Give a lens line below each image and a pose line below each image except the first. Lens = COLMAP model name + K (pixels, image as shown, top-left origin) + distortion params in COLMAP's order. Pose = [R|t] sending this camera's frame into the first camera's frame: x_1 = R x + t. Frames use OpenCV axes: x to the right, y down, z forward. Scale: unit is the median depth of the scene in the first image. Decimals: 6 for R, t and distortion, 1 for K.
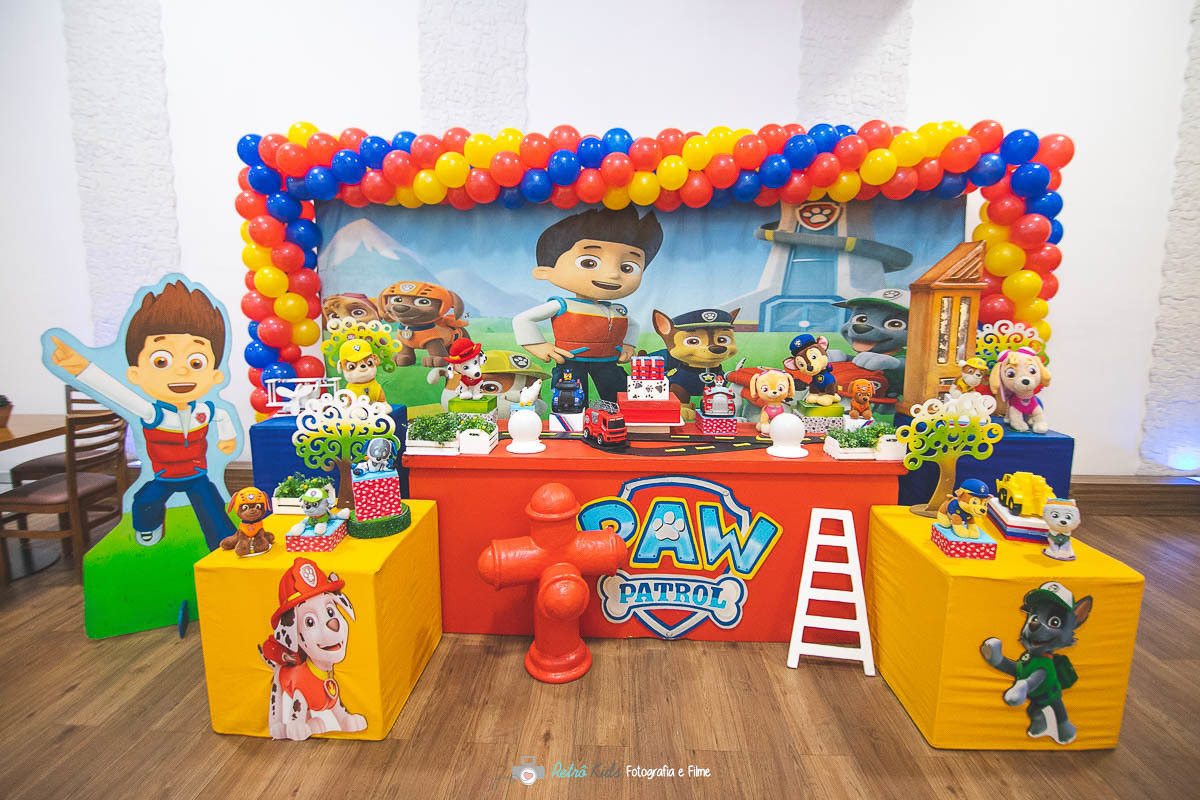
lens RADIAL K [[588.4, 0, 600.5], [0, 588.4, 384.8], [0, 0, 1]] dist [-0.002813, -0.000712]
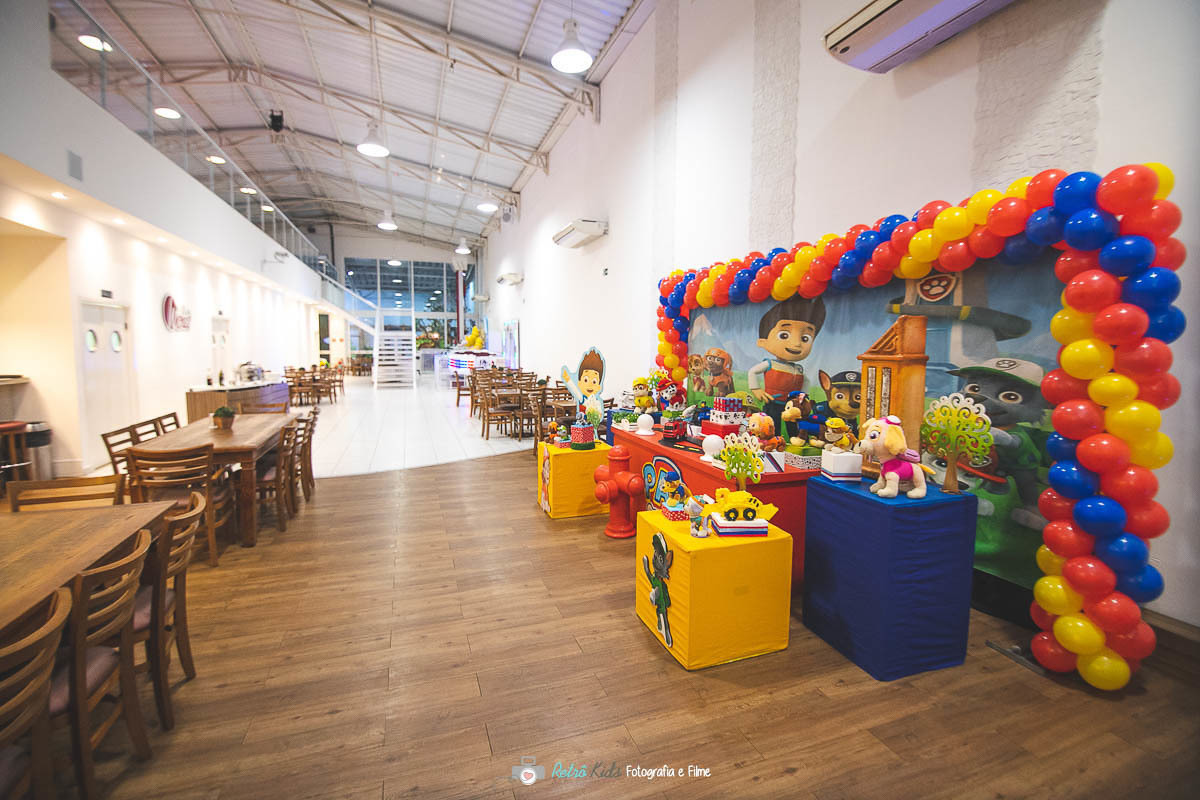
lens RADIAL K [[550.2, 0, 600.0], [0, 550.2, 400.0], [0, 0, 1]] dist [-0.000653, 0.000135]
pose [[0.363489, 0.092056, -0.927039, 1.077465], [-0.143969, 0.988702, 0.041729, -0.042645], [0.920407, 0.118297, 0.372635, 0.100840]]
